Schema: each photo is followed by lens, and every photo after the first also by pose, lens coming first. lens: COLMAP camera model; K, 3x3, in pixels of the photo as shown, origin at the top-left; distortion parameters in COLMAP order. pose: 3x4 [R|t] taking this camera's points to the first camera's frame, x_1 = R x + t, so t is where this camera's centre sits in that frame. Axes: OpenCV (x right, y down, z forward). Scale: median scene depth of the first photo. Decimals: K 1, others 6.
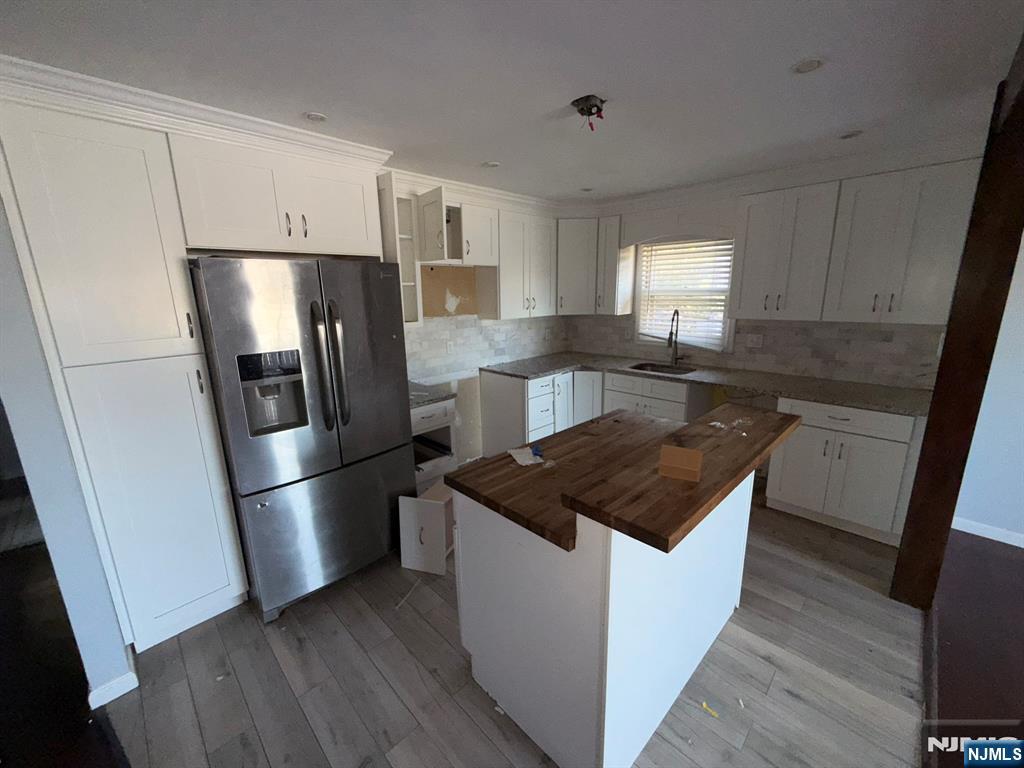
lens RADIAL K [[413.0, 0, 512.0], [0, 413.0, 384.0], [0, 0, 1]] dist [-0.001002, -0.000179]
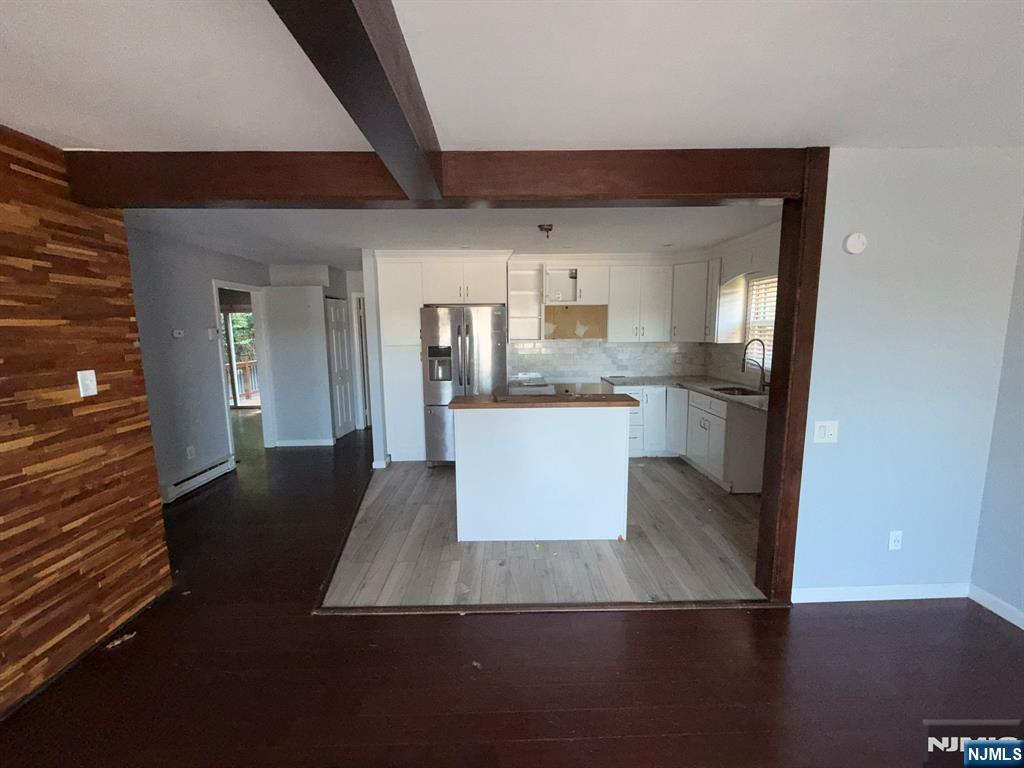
lens RADIAL K [[410.7, 0, 512.0], [0, 410.7, 384.0], [0, 0, 1]] dist [0.001060, 0.000050]
pose [[0.718608, 0.101689, -0.687940, 0.884998], [-0.156837, 0.987463, -0.017865, 0.074819], [0.677499, 0.120732, 0.725548, -0.262271]]
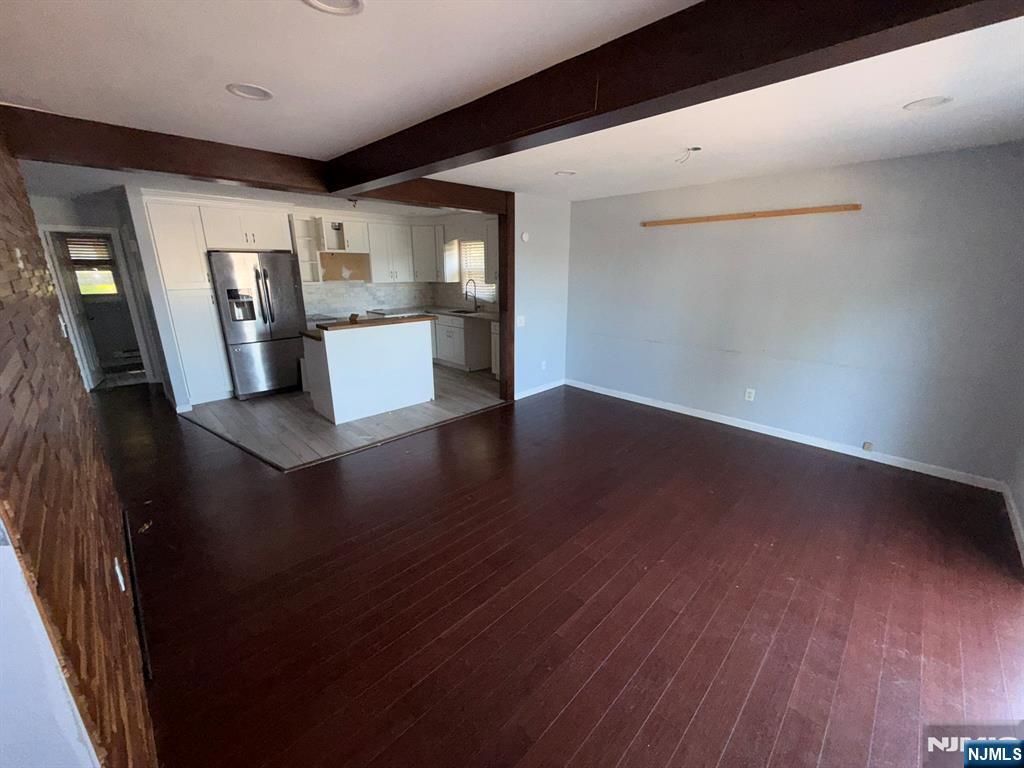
lens RADIAL K [[408.7, 0, 512.0], [0, 408.7, 384.0], [0, 0, 1]] dist [-0.001413, -0.000096]
pose [[0.999843, 0.017562, -0.002146, 0.756445], [-0.017421, 0.998410, 0.053608, 0.232638], [0.003084, -0.053563, 0.998560, -1.051937]]
